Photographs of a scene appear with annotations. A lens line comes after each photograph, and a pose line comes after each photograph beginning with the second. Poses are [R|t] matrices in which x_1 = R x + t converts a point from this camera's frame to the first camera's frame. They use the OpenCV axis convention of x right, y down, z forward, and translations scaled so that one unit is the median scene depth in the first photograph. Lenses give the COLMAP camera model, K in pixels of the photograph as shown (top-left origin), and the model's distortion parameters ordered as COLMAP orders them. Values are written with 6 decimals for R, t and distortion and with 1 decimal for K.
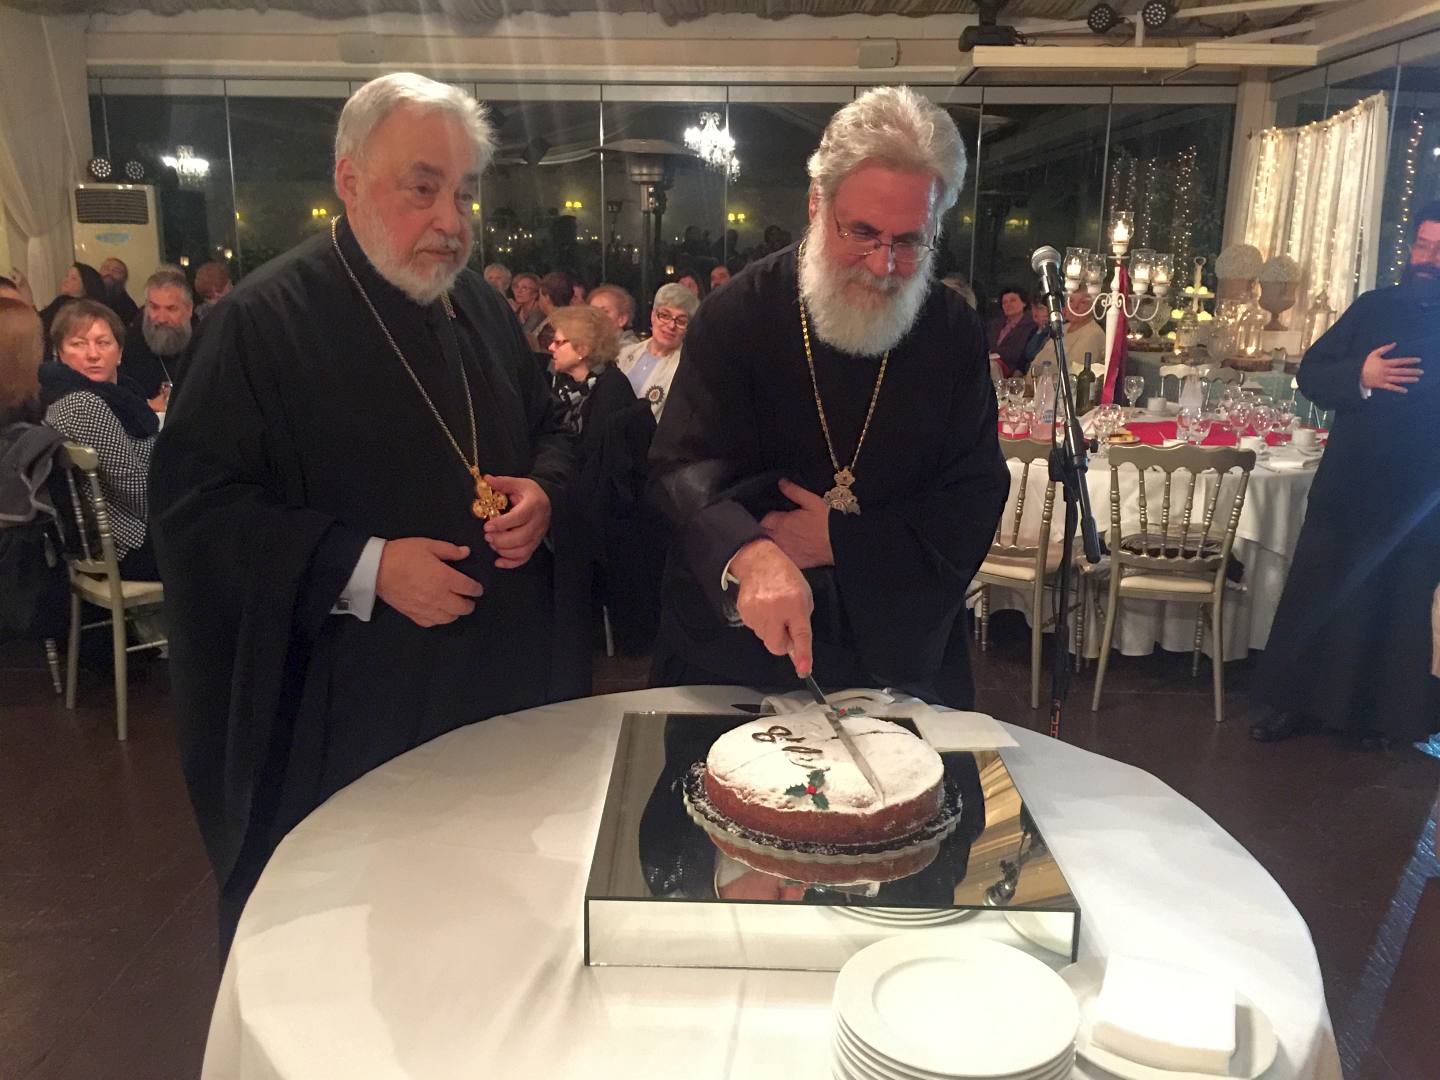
lens RADIAL K [[1220.6, 0, 720.0], [0, 1220.6, 540.0], [0, 0, 1]] dist [0.071055, -0.126610]
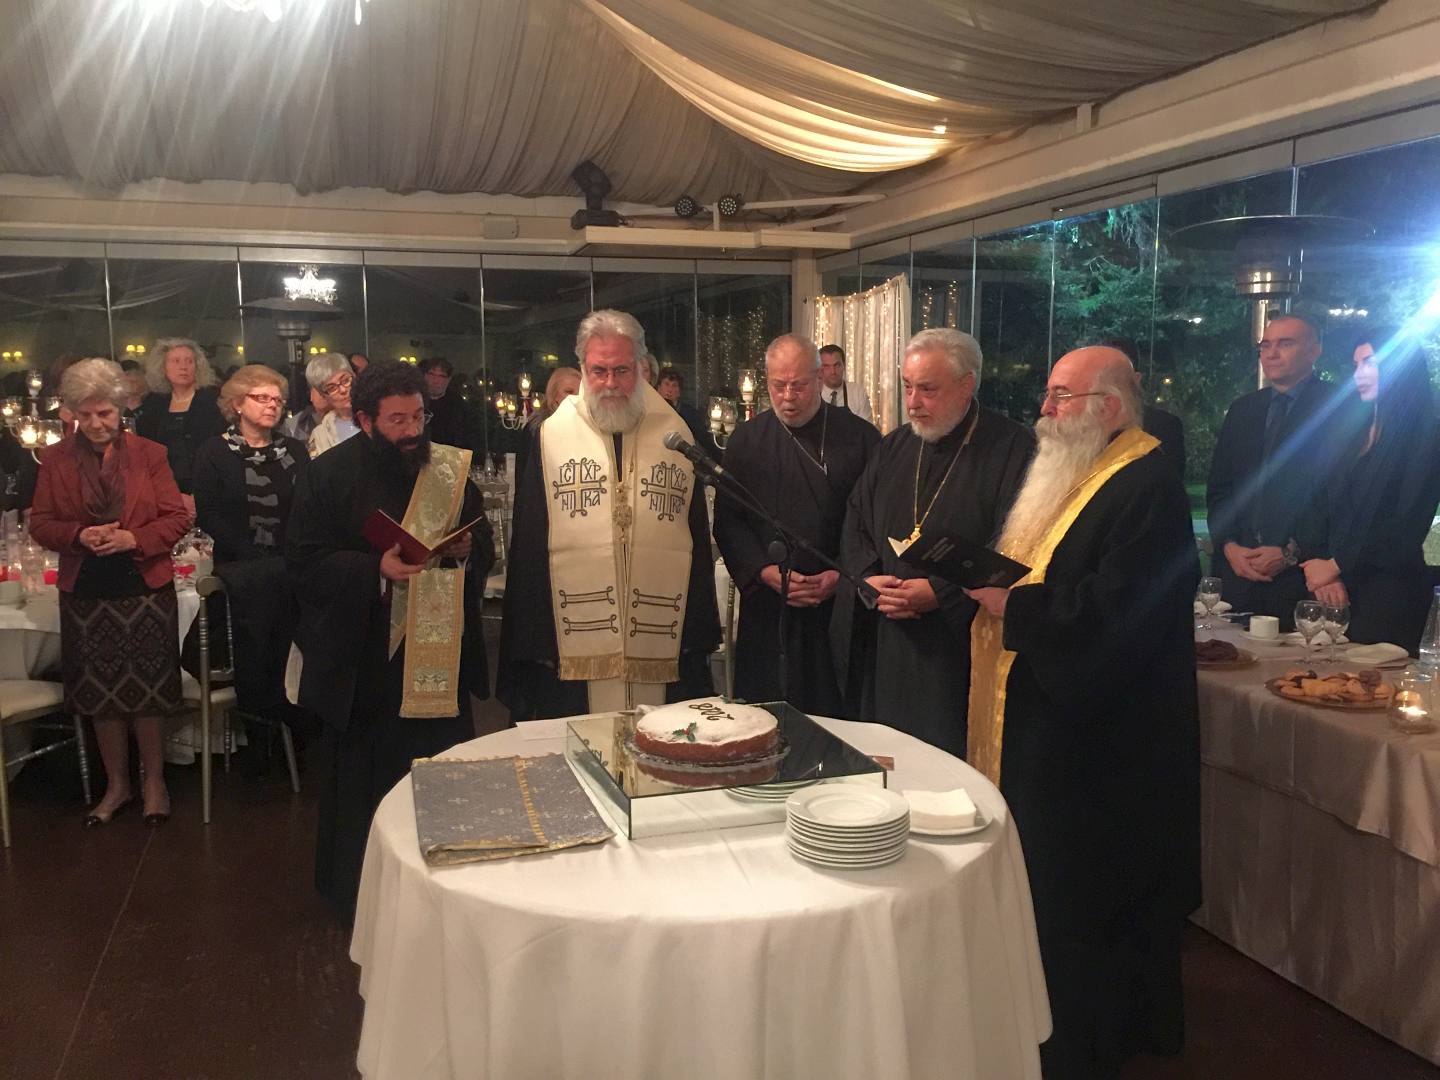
lens RADIAL K [[1230.5, 0, 720.0], [0, 1230.5, 540.0], [0, 0, 1]] dist [0.089819, -0.131429]
pose [[0.941799, -0.057905, 0.331151, -0.082589], [0.093887, 0.991164, -0.093701, 0.021255], [-0.322799, 0.119339, 0.938914, -0.120566]]
